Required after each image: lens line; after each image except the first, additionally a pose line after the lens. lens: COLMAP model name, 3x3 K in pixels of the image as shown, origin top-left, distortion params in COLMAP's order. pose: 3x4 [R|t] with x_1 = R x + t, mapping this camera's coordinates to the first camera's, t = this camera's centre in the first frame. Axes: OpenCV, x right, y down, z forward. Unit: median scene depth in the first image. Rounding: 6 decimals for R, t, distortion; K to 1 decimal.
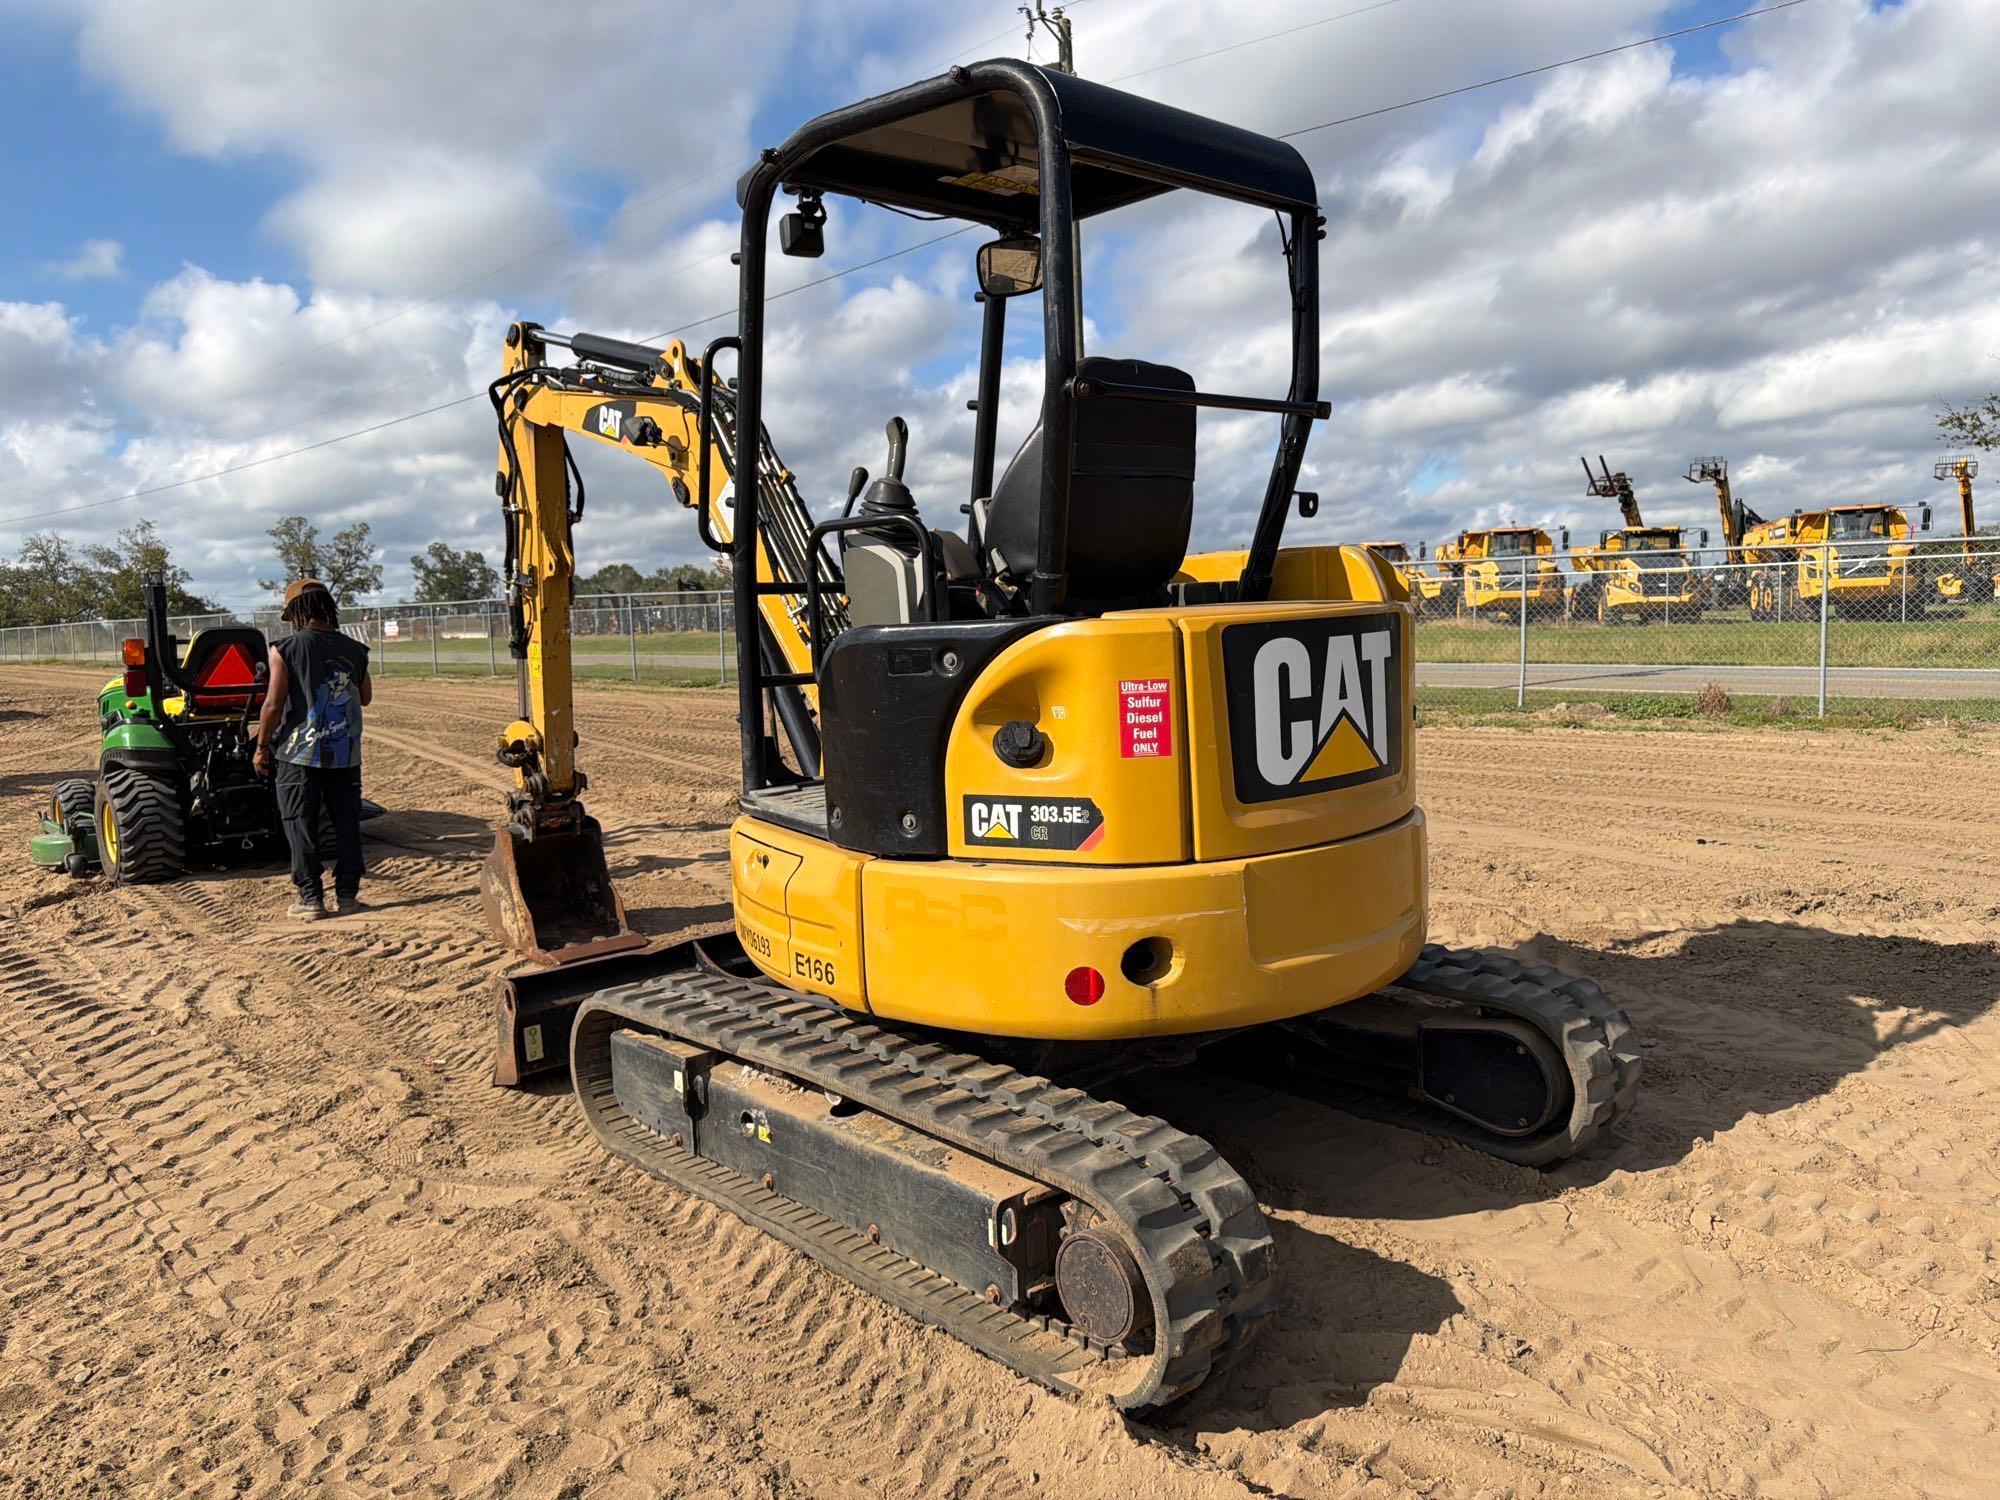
lens RADIAL K [[1410.4, 0, 1000.2], [0, 1410.4, 743.4], [0, 0, 1]] dist [0.049451, -0.063497]
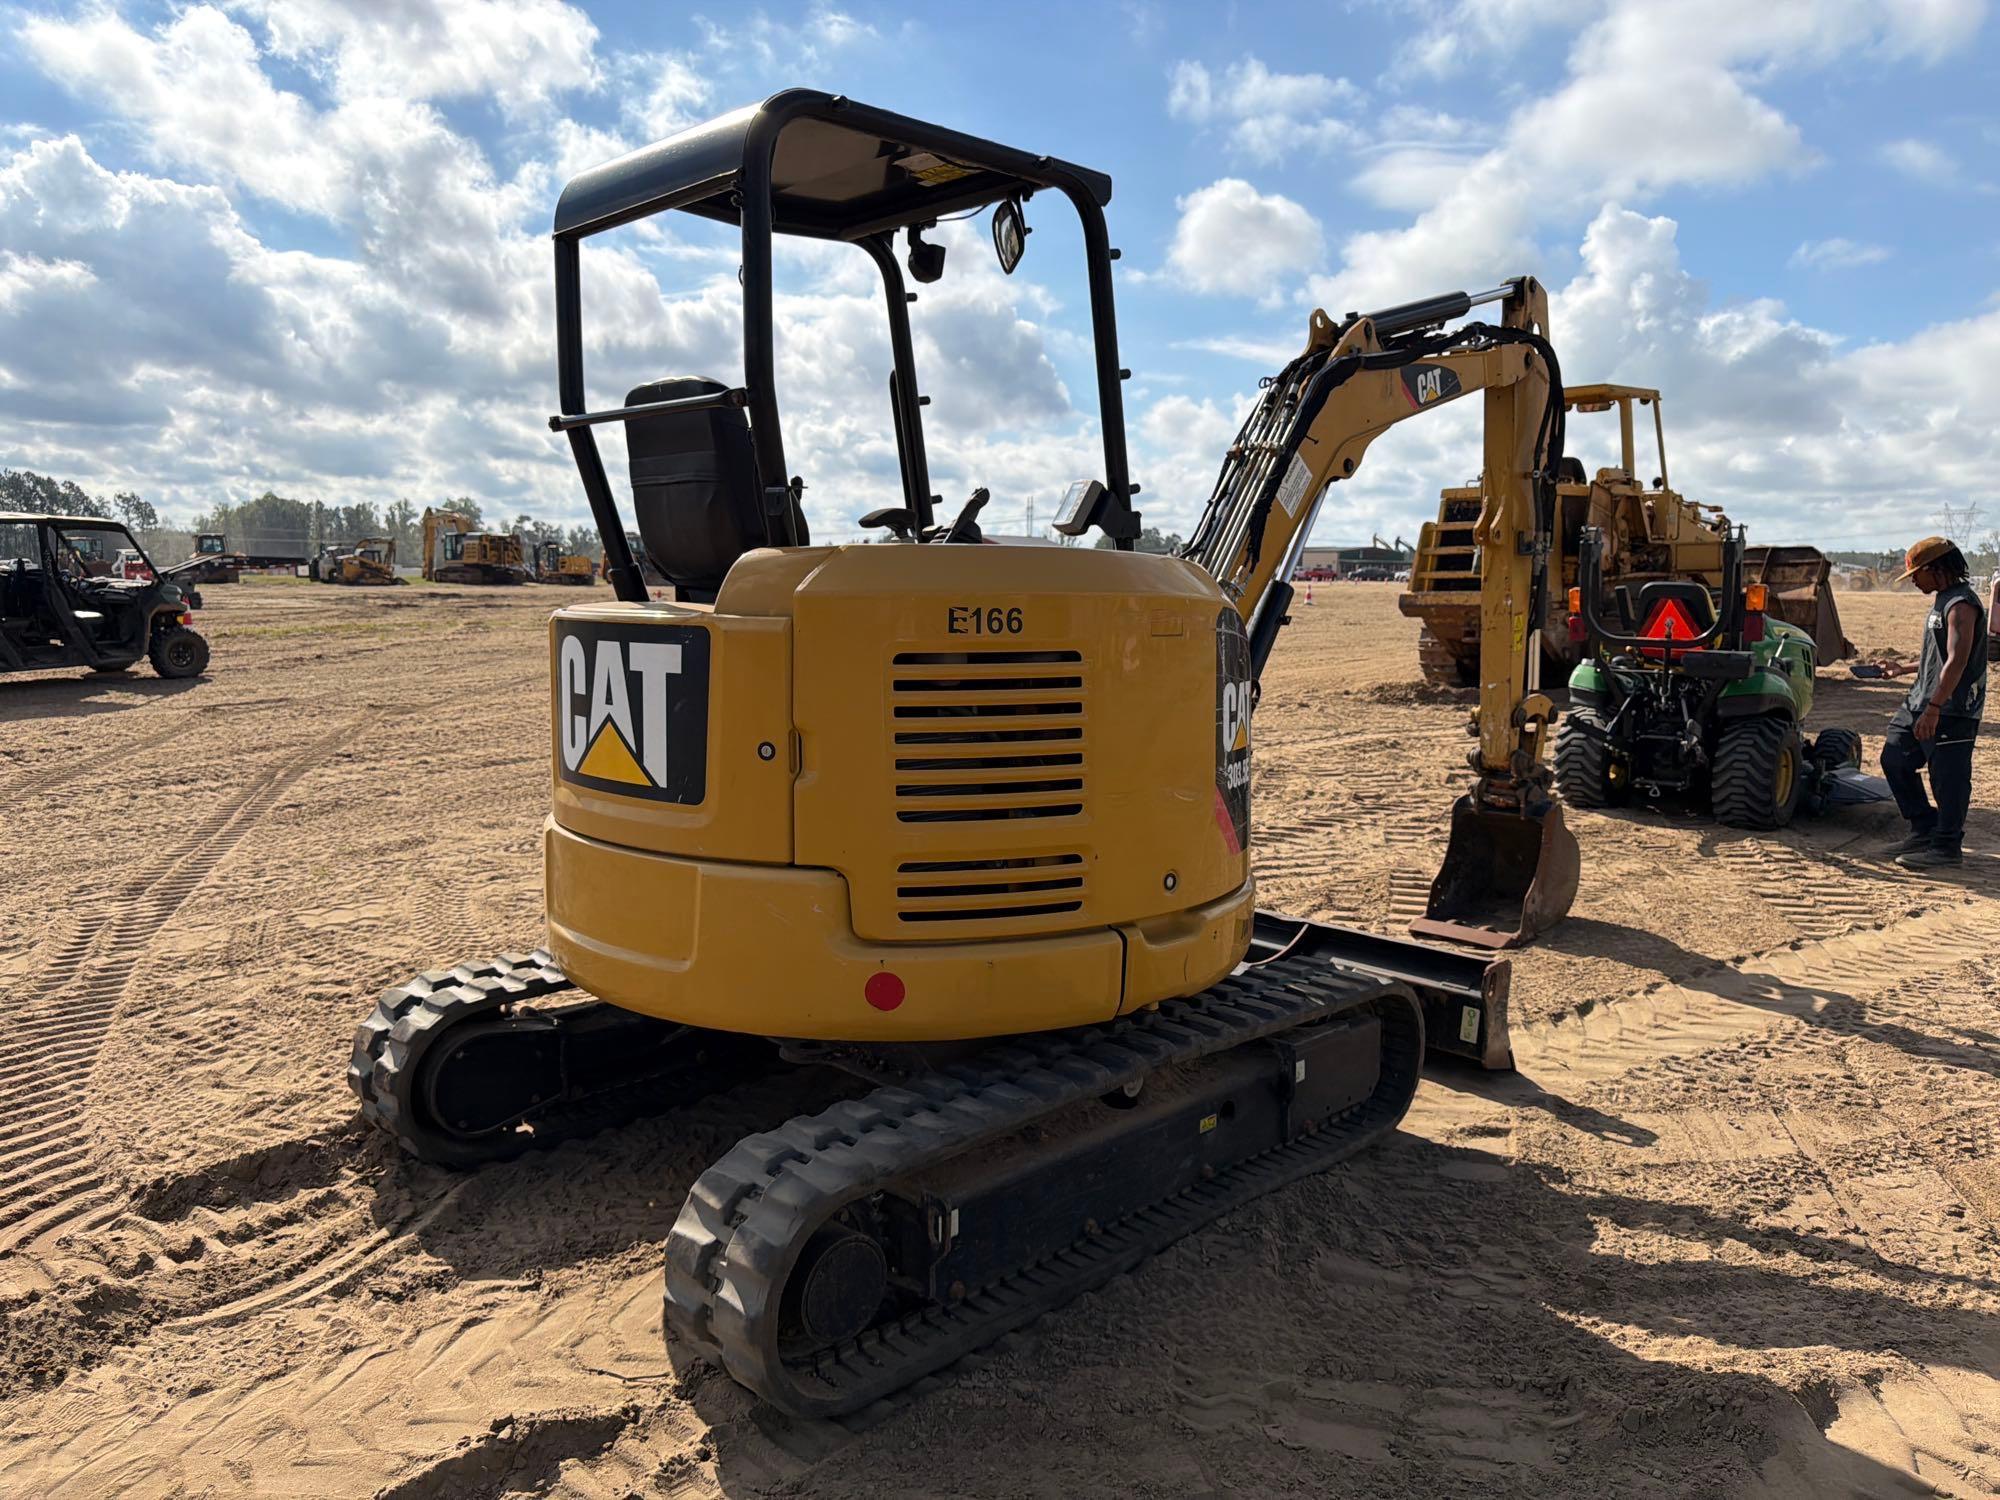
lens RADIAL K [[1412.7, 0, 1000.0], [0, 1412.7, 754.9], [0, 0, 1]] dist [0.062789, -0.067612]
pose [[0.033009, 0.162184, -0.986208, 0.710381], [-0.104599, 0.981888, 0.157972, -0.104661], [0.993967, 0.097942, 0.049375, 0.701533]]
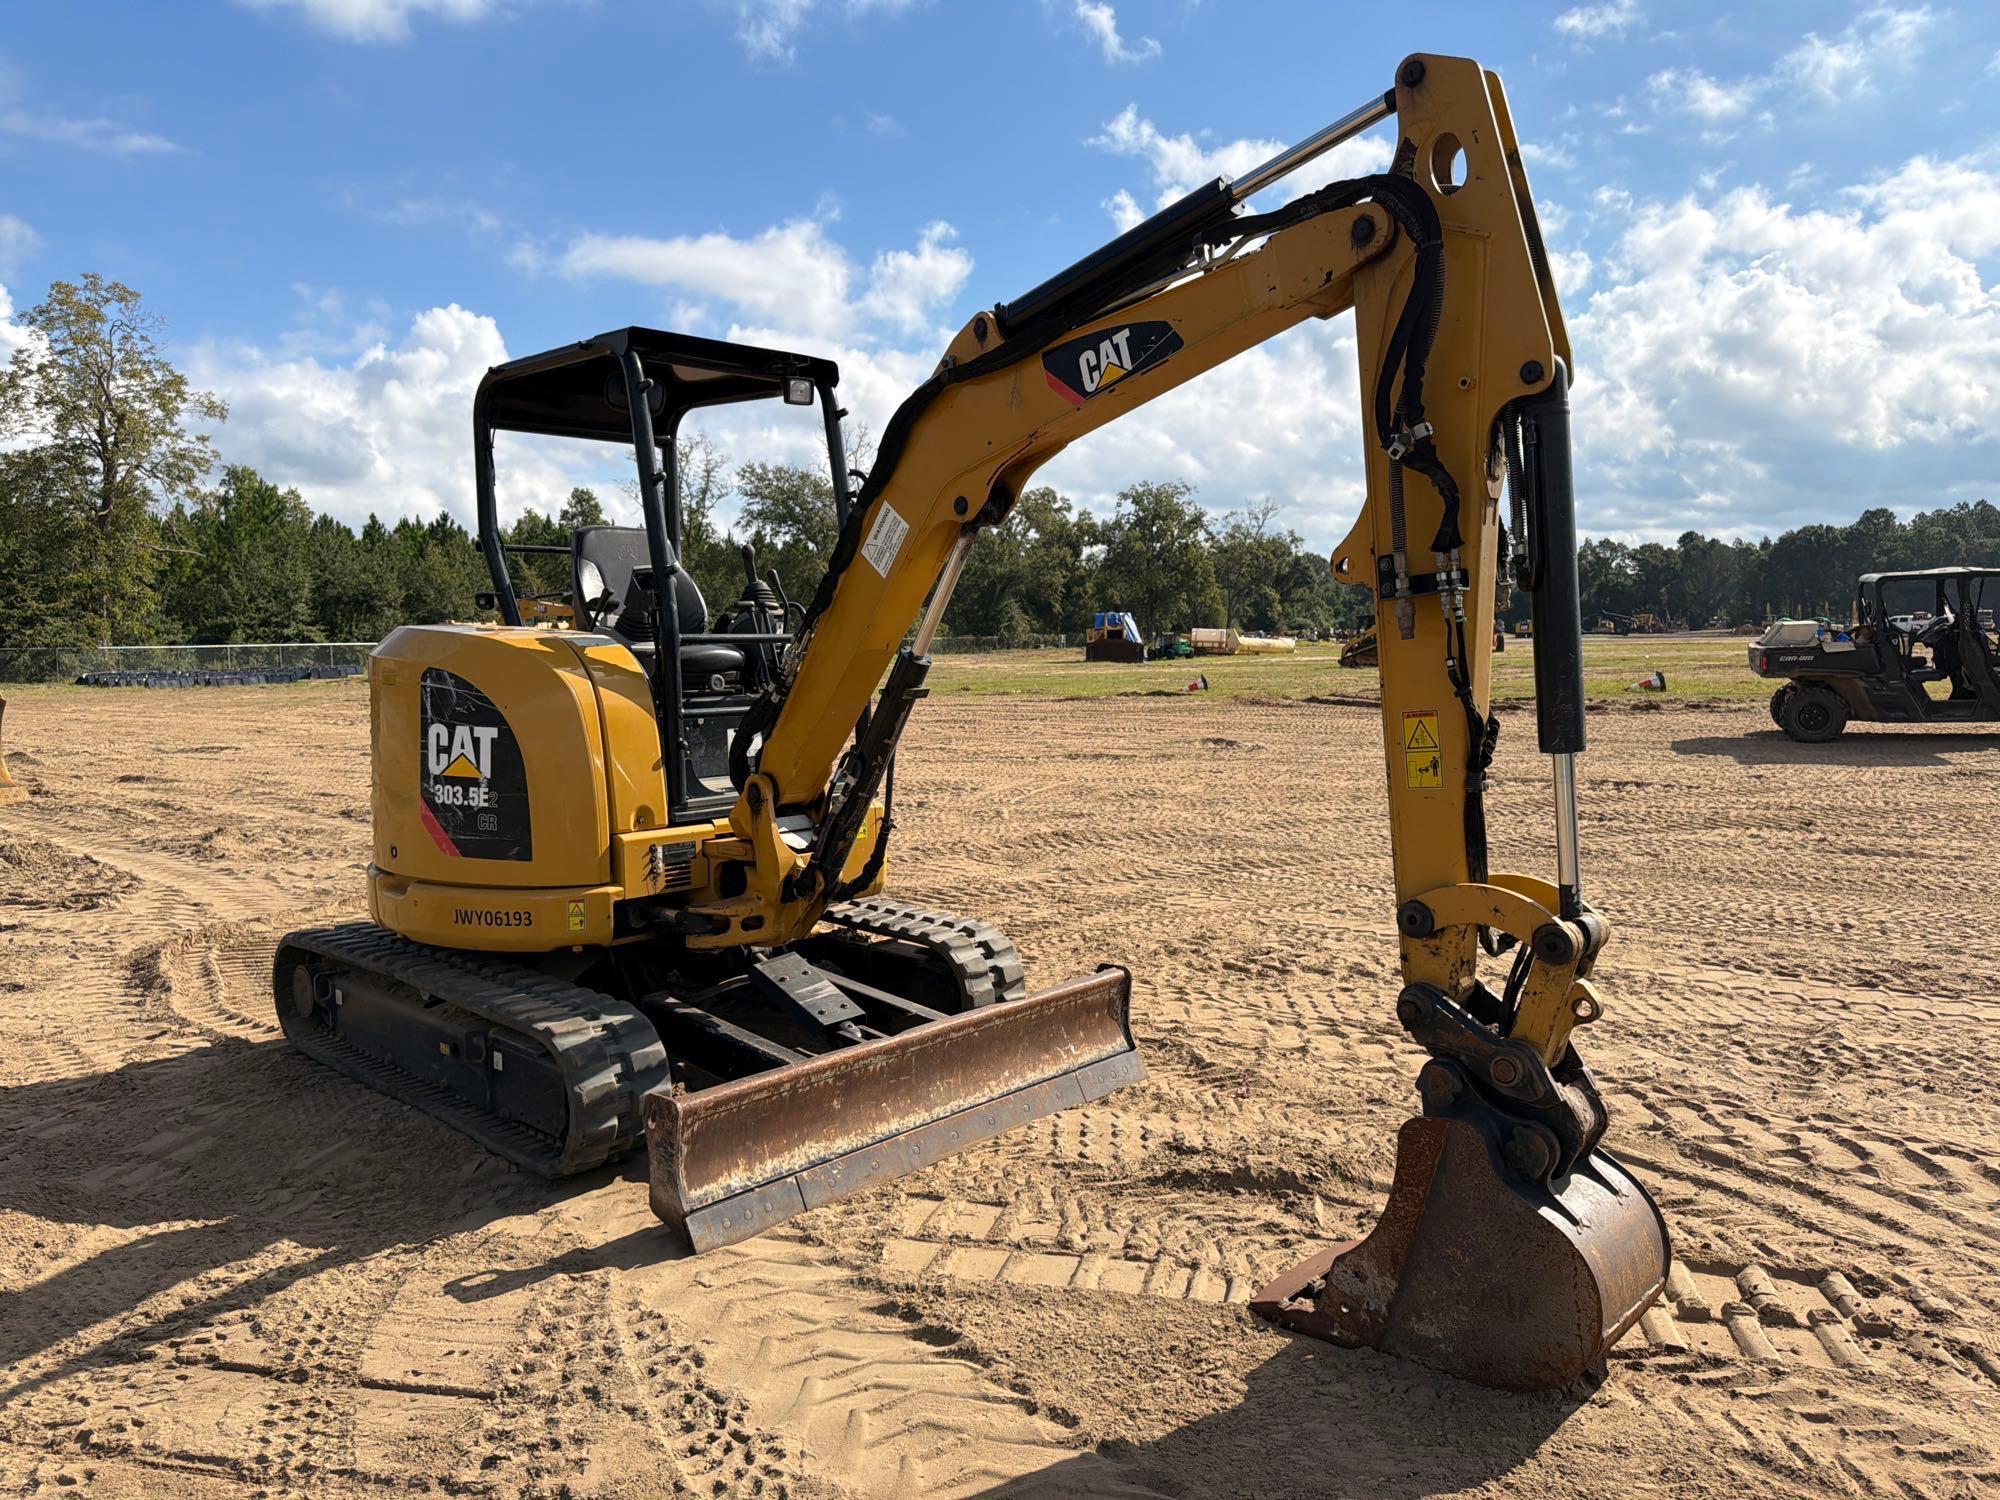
lens RADIAL K [[1412.7, 0, 1017.0], [0, 1412.7, 766.6], [0, 0, 1]] dist [0.062789, -0.067612]
pose [[-0.995899, 0.054297, -0.072366, -0.160907], [0.039186, 0.979841, 0.195897, -0.174432], [0.081544, 0.192258, -0.977951, 1.664774]]
